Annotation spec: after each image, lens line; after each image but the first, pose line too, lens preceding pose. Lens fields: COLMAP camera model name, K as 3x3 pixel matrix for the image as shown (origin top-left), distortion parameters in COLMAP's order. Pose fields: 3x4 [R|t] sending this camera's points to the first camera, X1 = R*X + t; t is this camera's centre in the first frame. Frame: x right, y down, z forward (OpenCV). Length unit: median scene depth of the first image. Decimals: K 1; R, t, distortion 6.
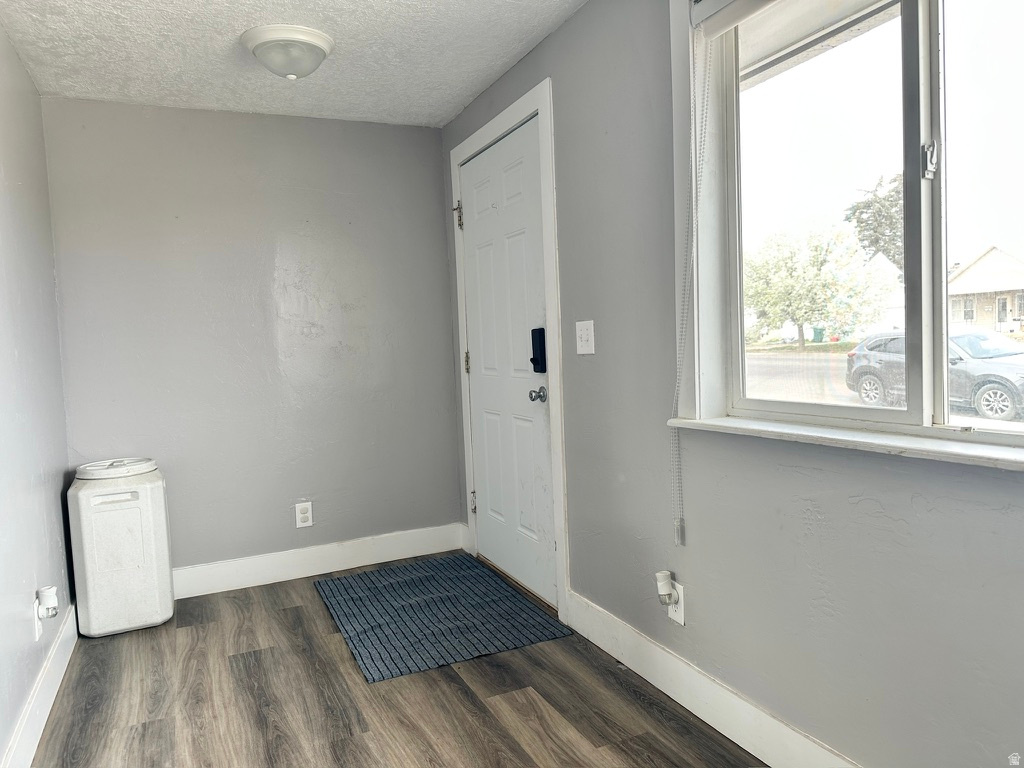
lens RADIAL K [[721.8, 0, 501.2], [0, 721.8, 375.7], [0, 0, 1]] dist [0.040551, -0.051012]
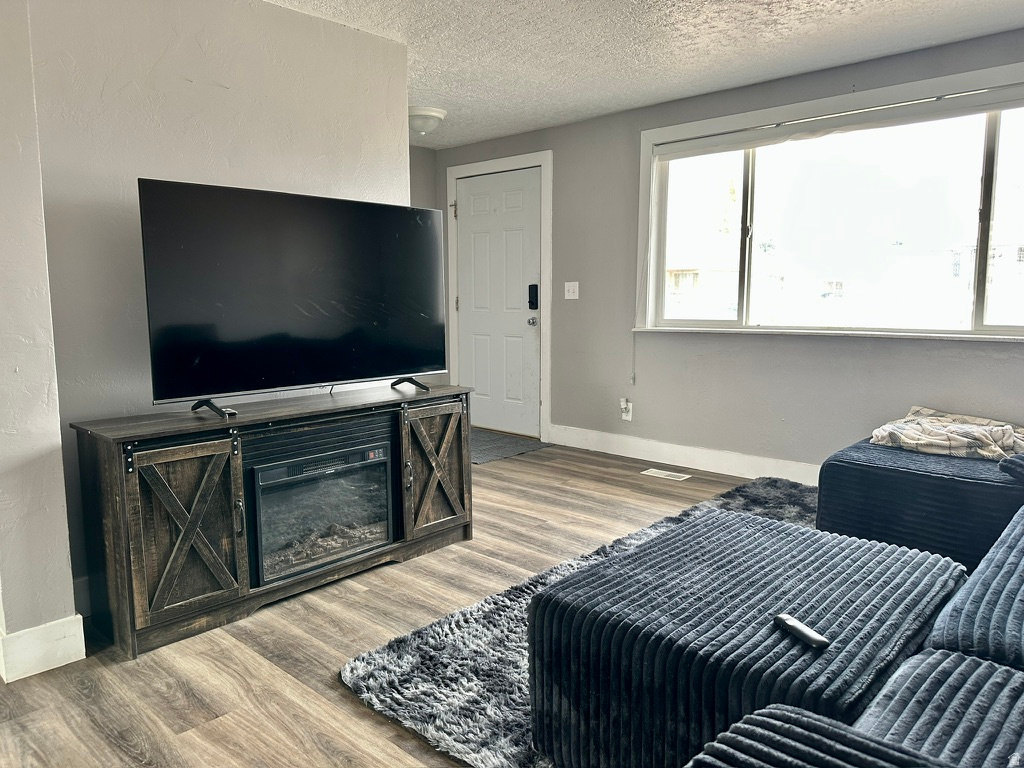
lens RADIAL K [[721.8, 0, 519.7], [0, 721.8, 380.5], [0, 0, 1]] dist [0.040551, -0.051012]
pose [[0.914378, -0.006412, 0.404811, -0.821239], [-0.016268, 0.998485, 0.052560, 0.091913], [-0.404535, -0.054645, 0.912889, -0.754911]]
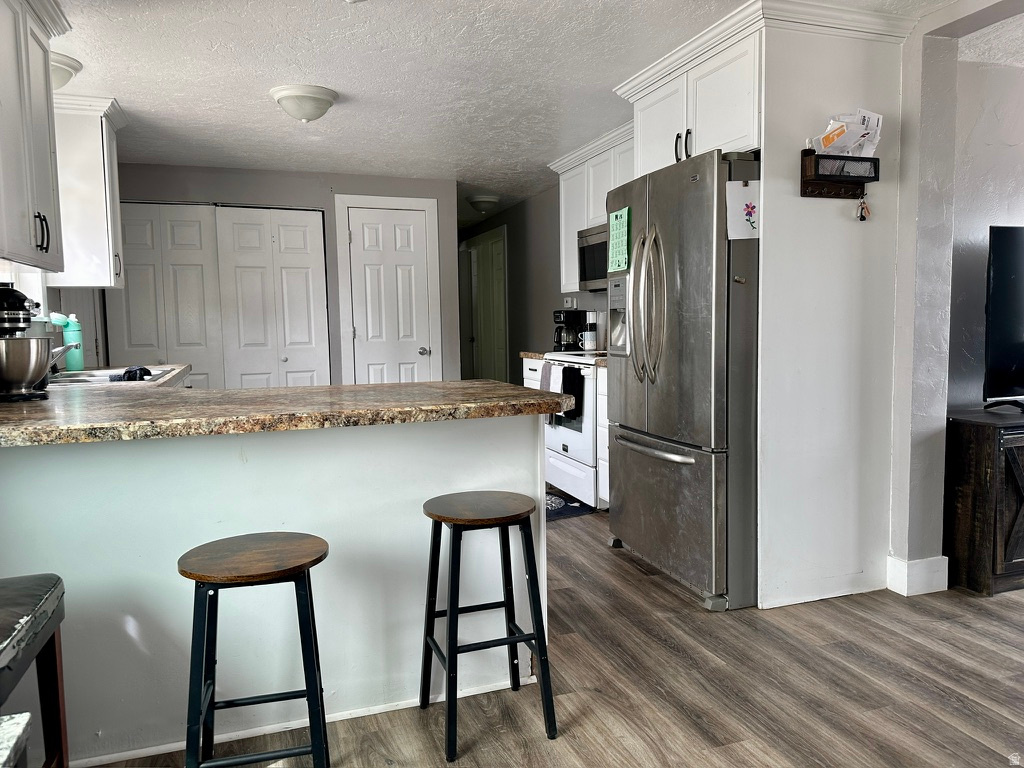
lens RADIAL K [[721.8, 0, 507.2], [0, 721.8, 381.5], [0, 0, 1]] dist [0.040551, -0.051012]
pose [[0.996682, 0.034010, -0.073942, -1.606457], [-0.031706, 0.998981, 0.032106, 0.136066], [0.074959, -0.029655, 0.996746, -0.968288]]
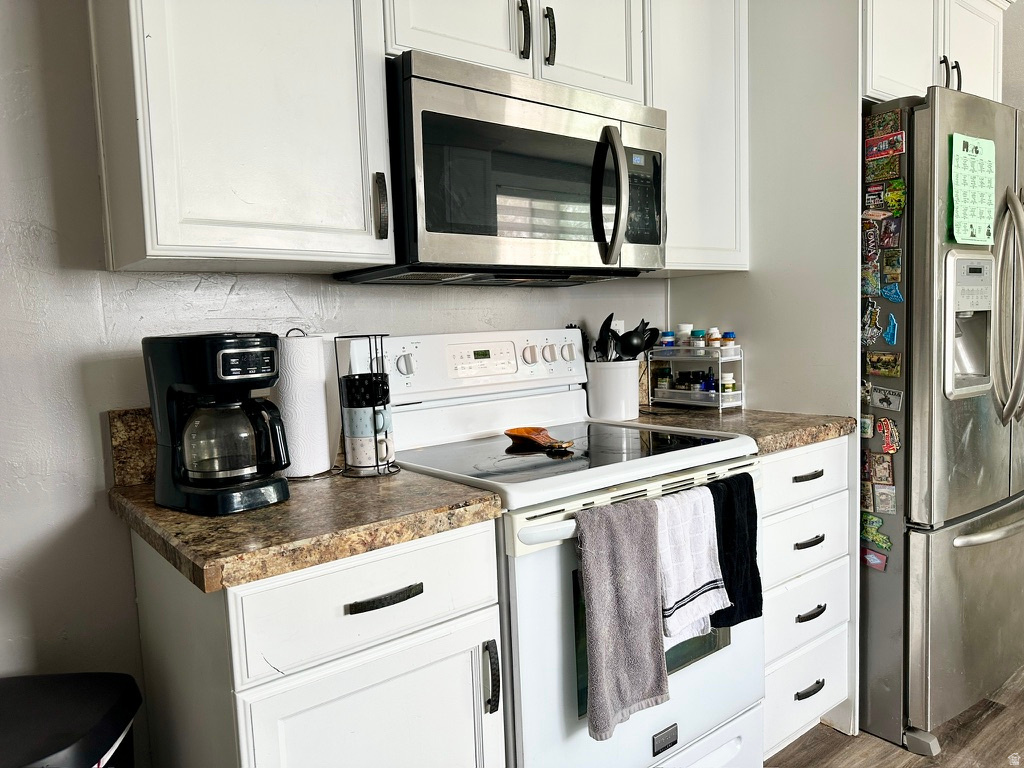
lens RADIAL K [[721.8, 0, 505.2], [0, 721.8, 384.5], [0, 0, 1]] dist [0.040551, -0.051012]
pose [[-0.241727, -0.029745, 0.969888, -2.135772], [0.104159, 0.992959, 0.056412, 0.016417], [-0.964738, 0.114659, -0.236927, 1.085728]]
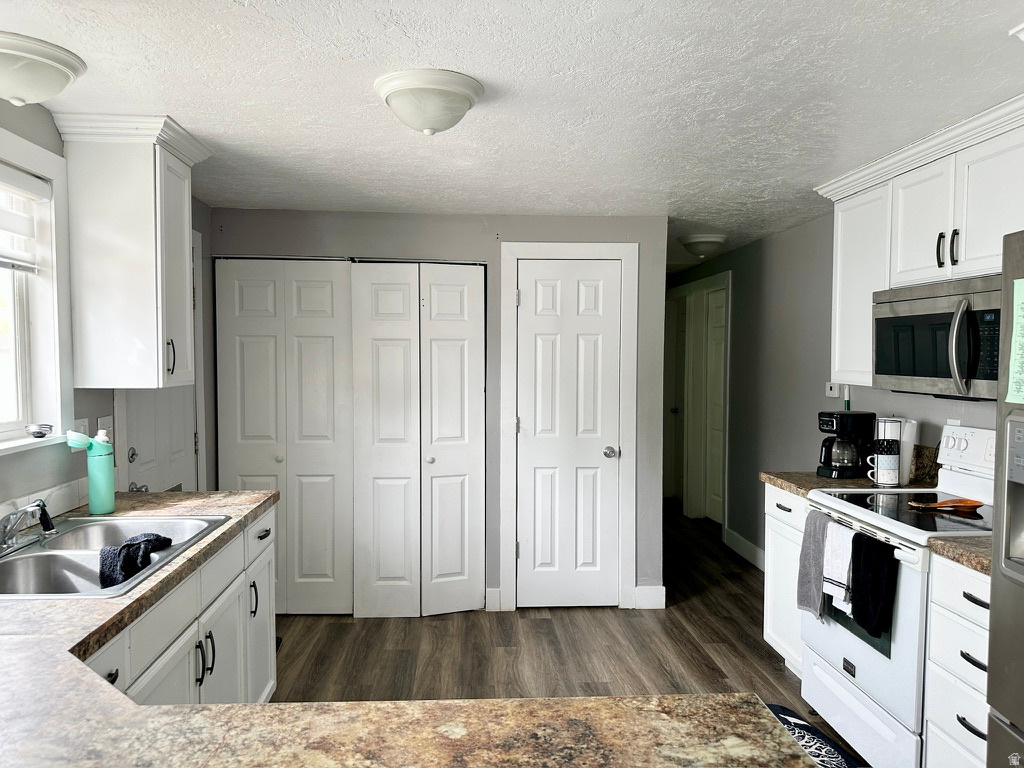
lens RADIAL K [[721.8, 0, 496.2], [0, 721.8, 391.2], [0, 0, 1]] dist [0.040551, -0.051012]
pose [[0.934890, 0.064415, -0.349043, -1.727236], [-0.064348, 0.997858, 0.011800, -0.024748], [0.349055, 0.011429, 0.937033, -0.333293]]
